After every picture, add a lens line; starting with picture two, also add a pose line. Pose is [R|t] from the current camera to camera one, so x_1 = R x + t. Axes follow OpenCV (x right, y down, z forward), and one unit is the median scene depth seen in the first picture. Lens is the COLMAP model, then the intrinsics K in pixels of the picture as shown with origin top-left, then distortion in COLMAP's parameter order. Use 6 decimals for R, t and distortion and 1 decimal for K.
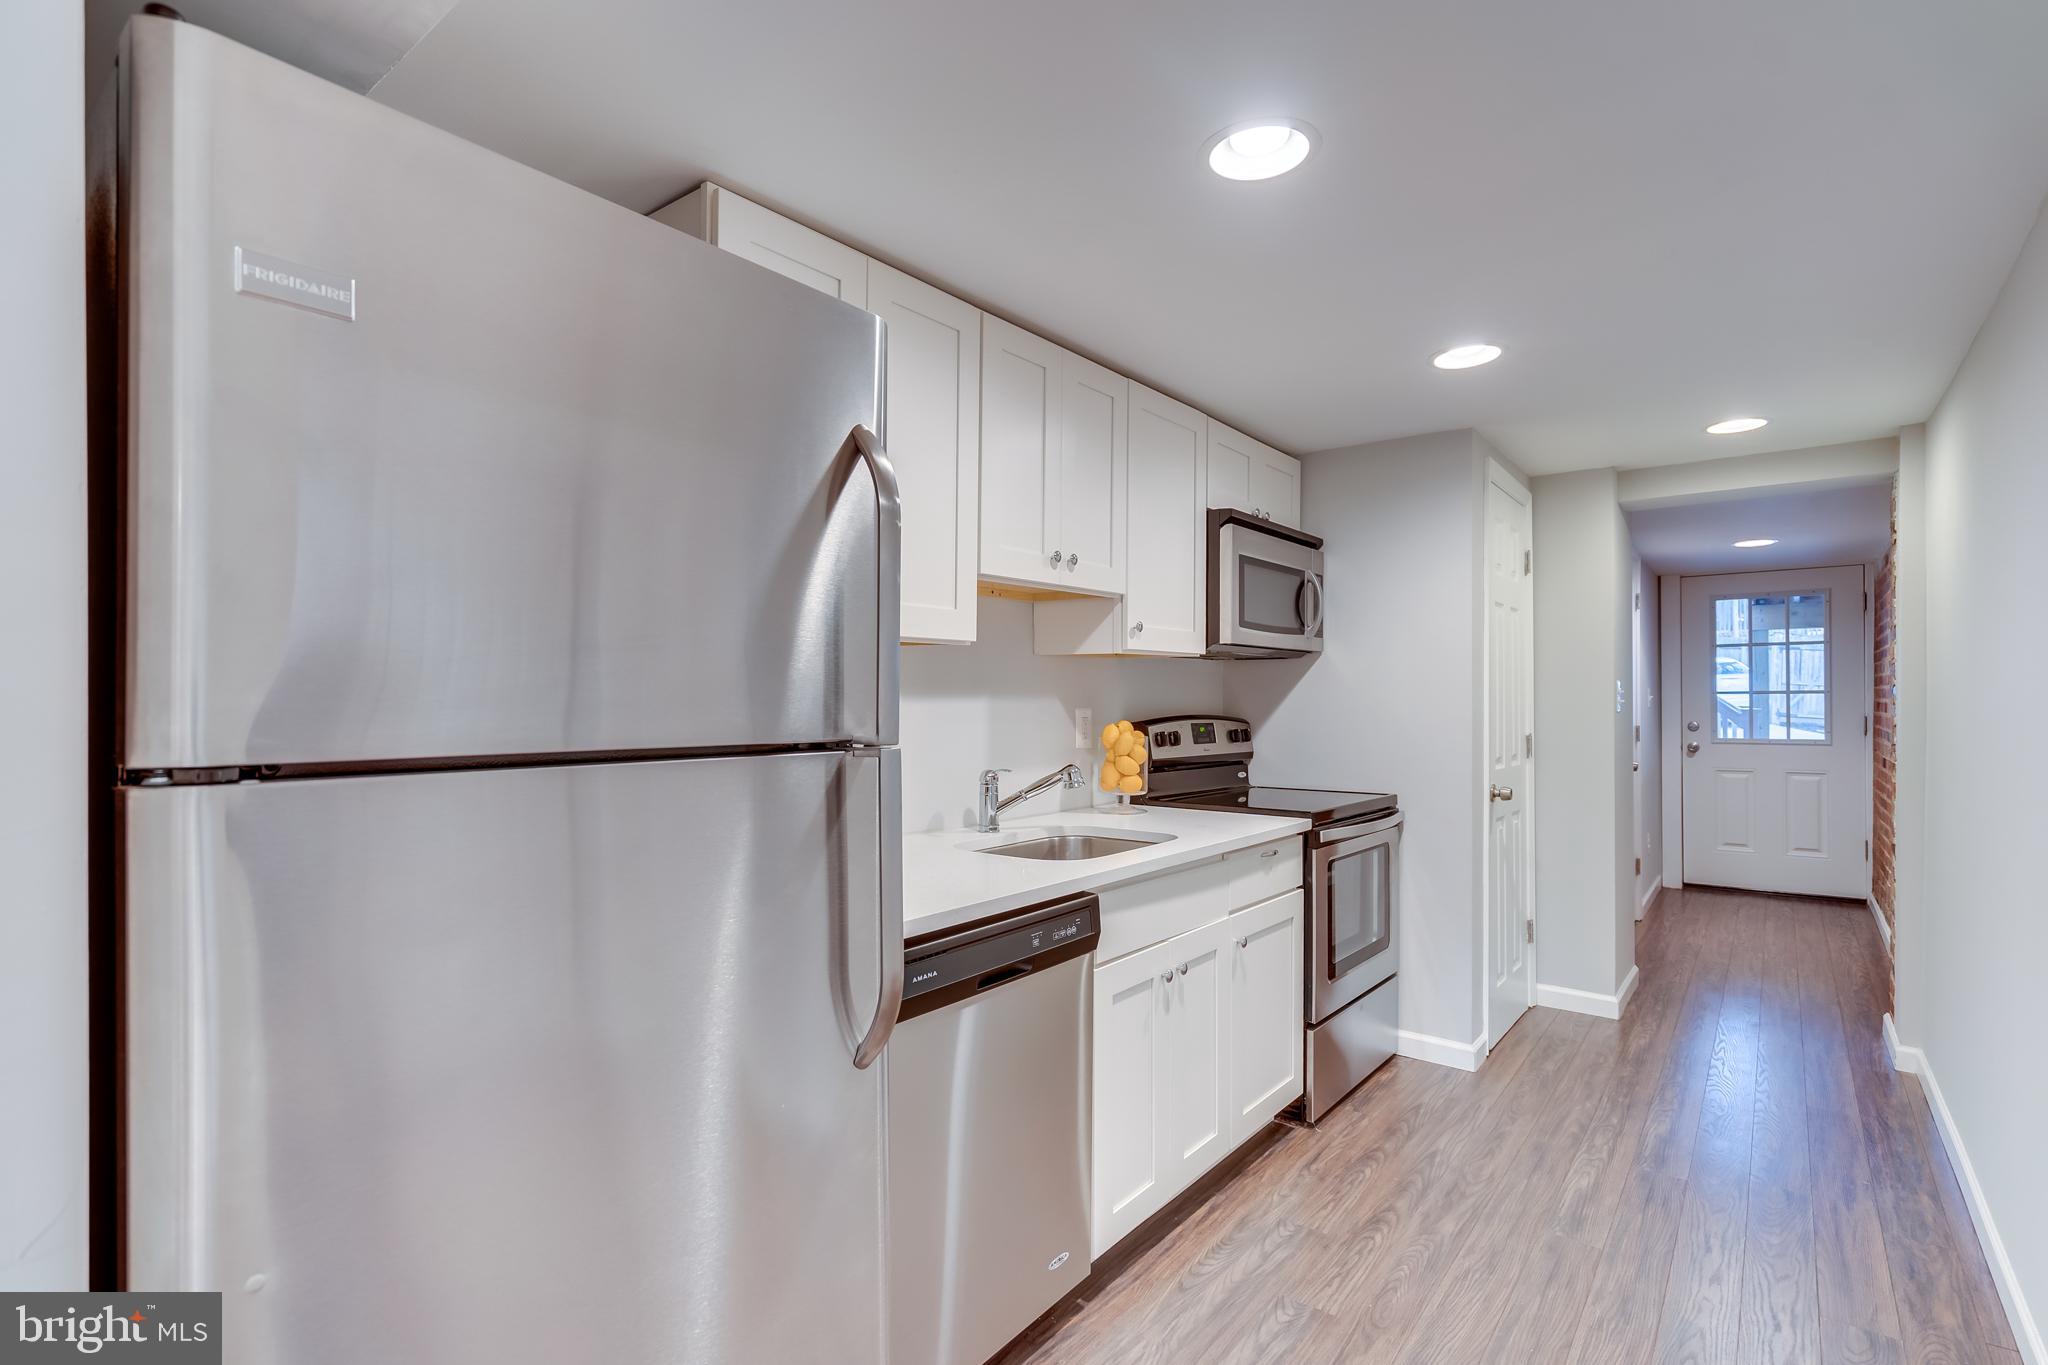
lens RADIAL K [[938.1, 0, 1035.7], [0, 938.1, 696.1], [0, 0, 1]] dist [-0.000511, 0.000323]
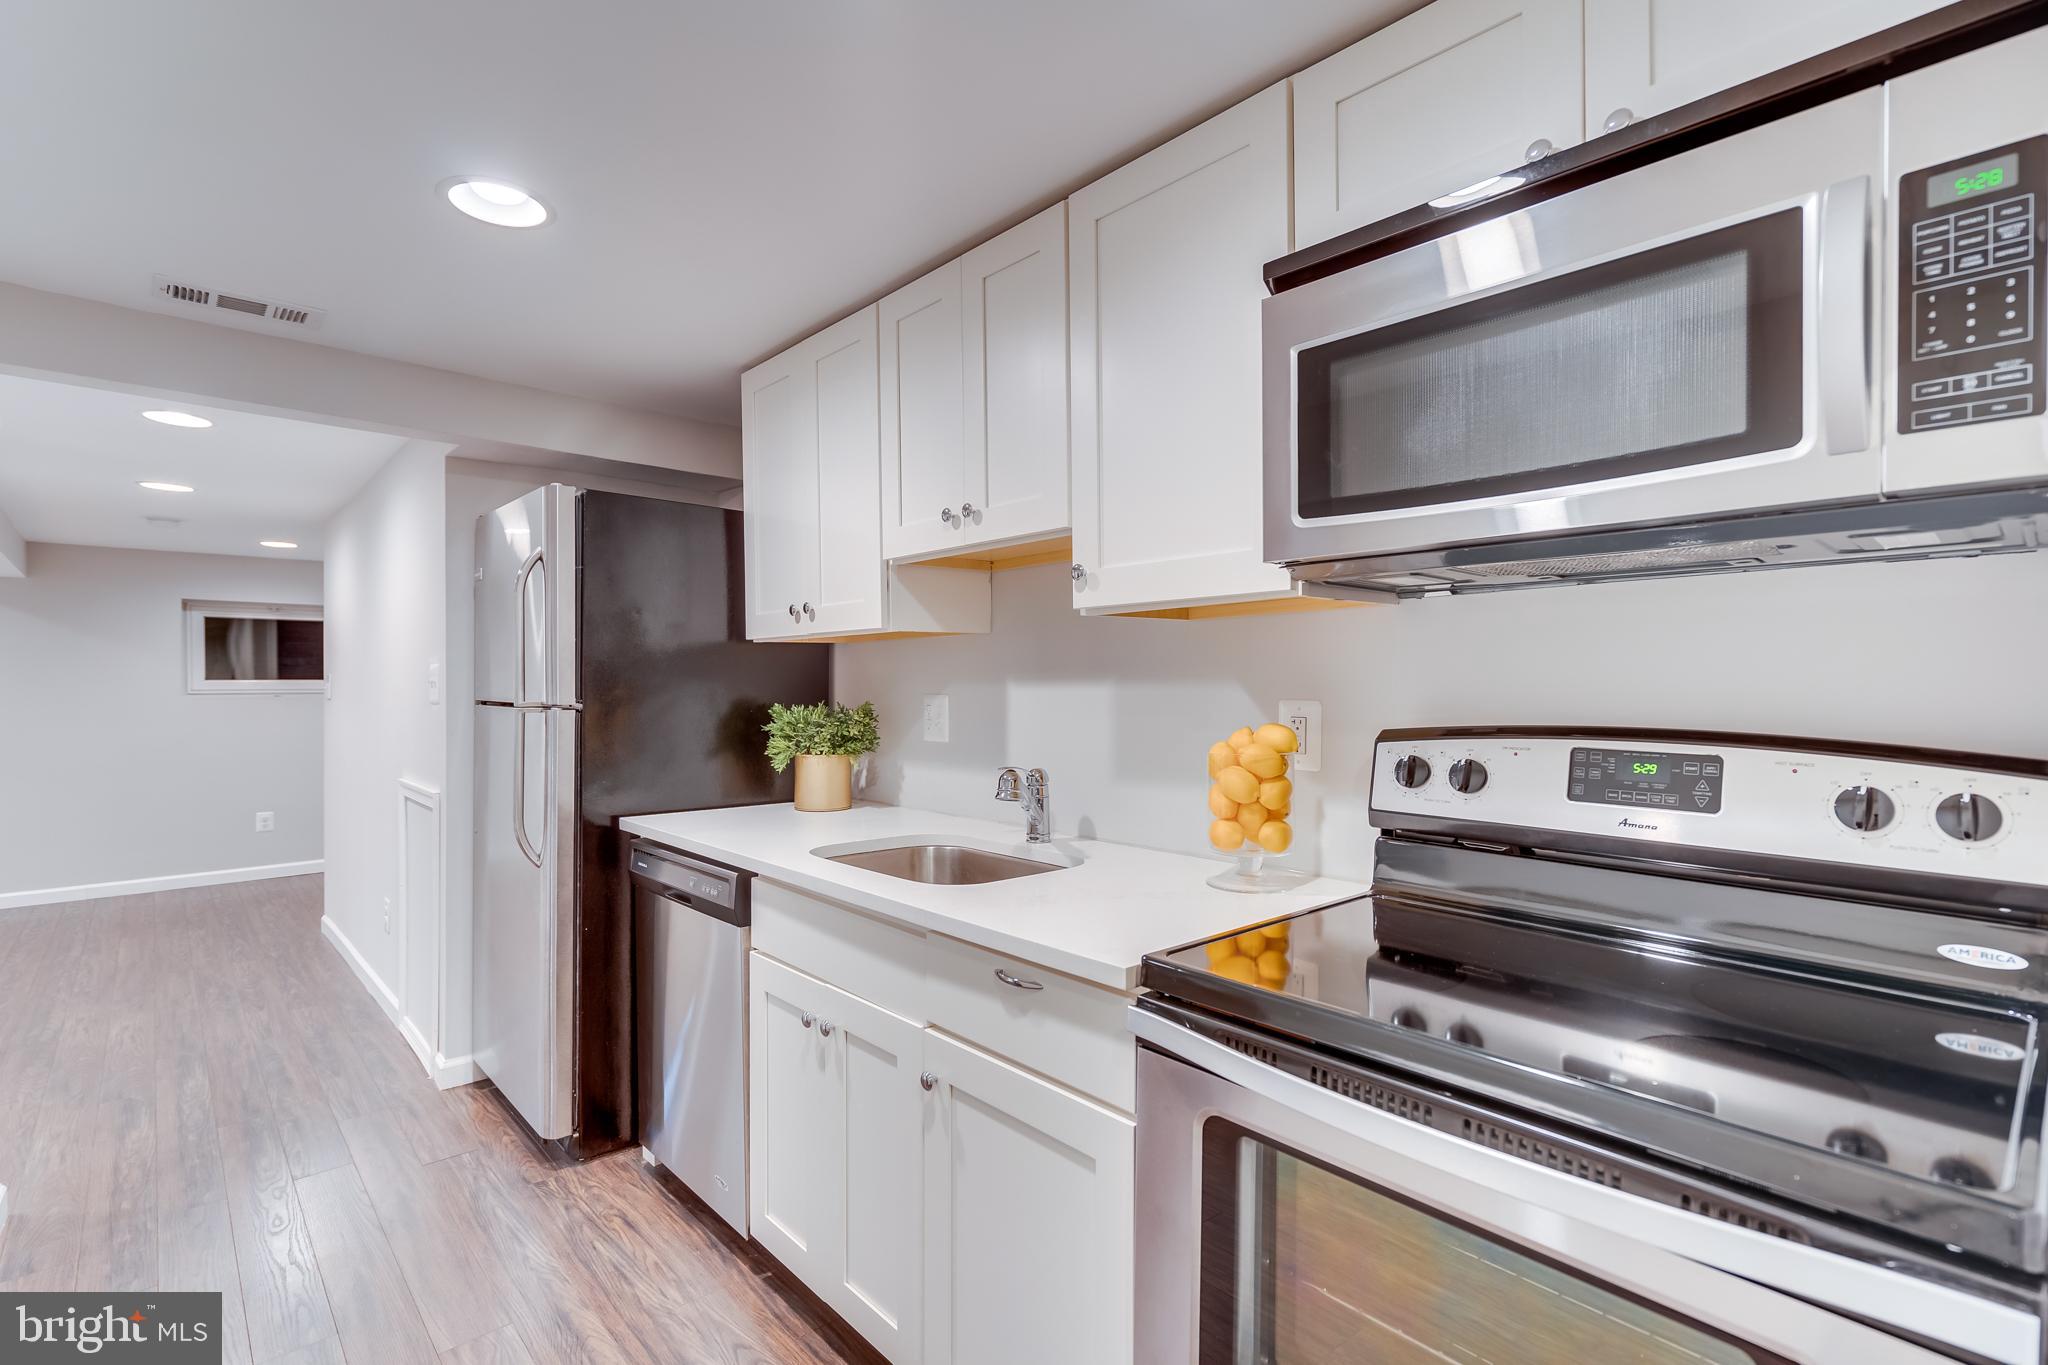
lens RADIAL K [[997.5, 0, 1016.2], [0, 997.5, 660.6], [0, 0, 1]] dist [0.001150, -0.000355]
pose [[-0.183001, -0.008694, -0.983074, 0.689057], [0.009040, 0.999904, -0.010526, -0.006055], [0.983071, -0.010813, -0.182905, 0.947360]]
